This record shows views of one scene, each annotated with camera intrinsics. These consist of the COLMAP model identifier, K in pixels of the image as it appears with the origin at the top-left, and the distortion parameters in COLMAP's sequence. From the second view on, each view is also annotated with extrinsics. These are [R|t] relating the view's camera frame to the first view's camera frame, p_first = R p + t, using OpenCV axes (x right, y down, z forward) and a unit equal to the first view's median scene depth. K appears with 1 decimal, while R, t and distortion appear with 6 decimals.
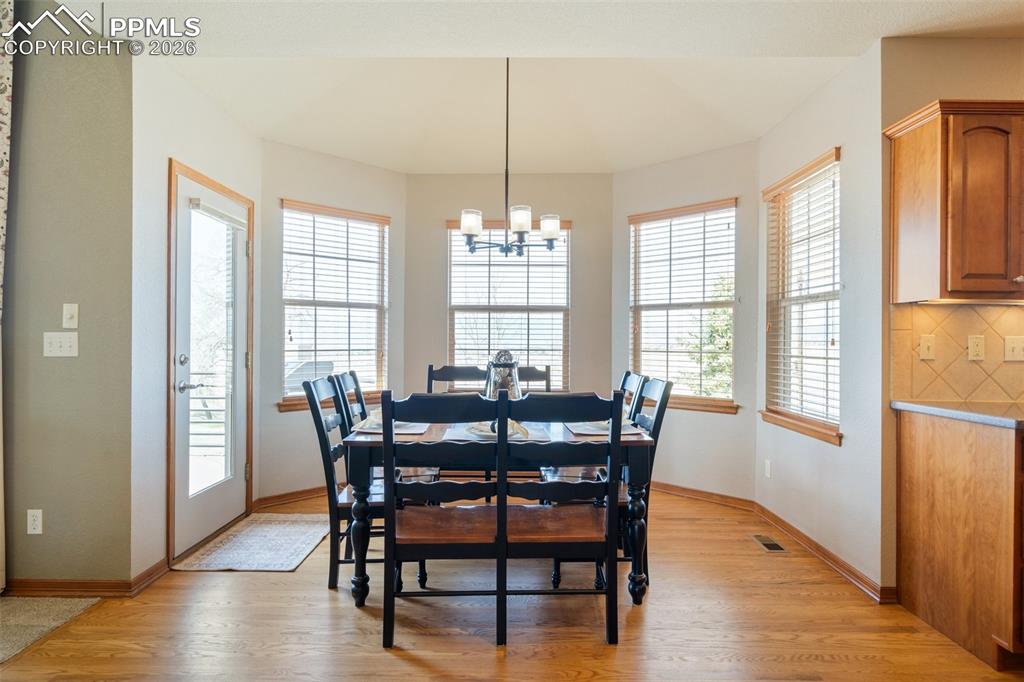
lens RADIAL K [[571.5, 0, 514.6], [0, 571.5, 338.4], [0, 0, 1]] dist [0.001310, 0.000448]
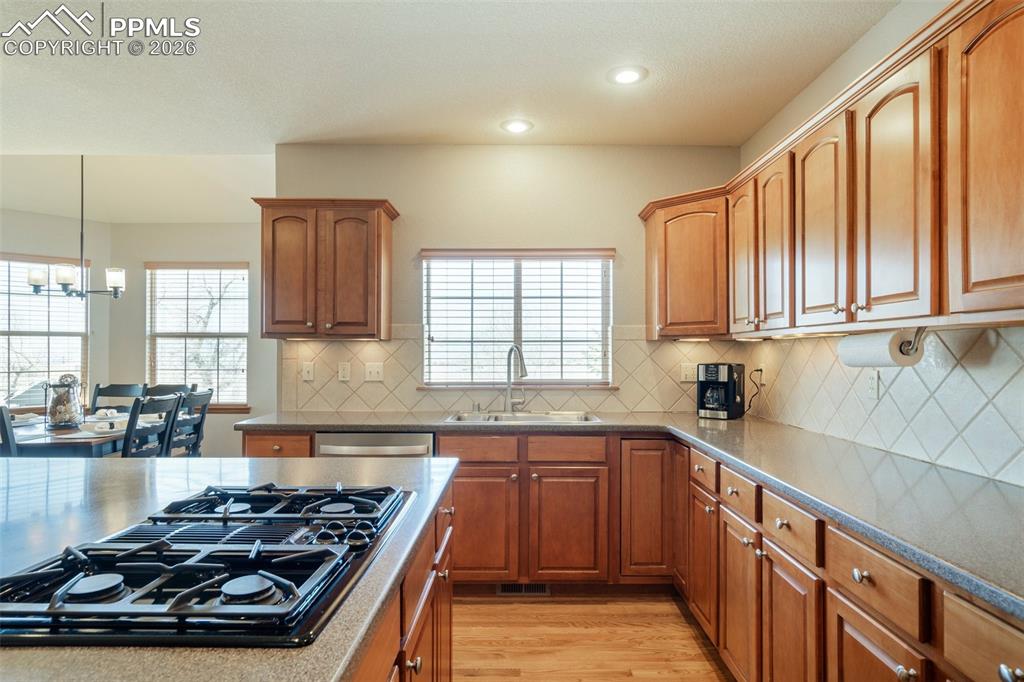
lens RADIAL K [[560.9, 0, 513.4], [0, 560.9, 346.5], [0, 0, 1]] dist [0.000099, 0.000151]
pose [[0.999974, -0.007142, -0.000466, 0.966001], [0.007140, 0.999962, -0.004916, -0.027035], [0.000501, 0.004913, 0.999988, -0.266895]]
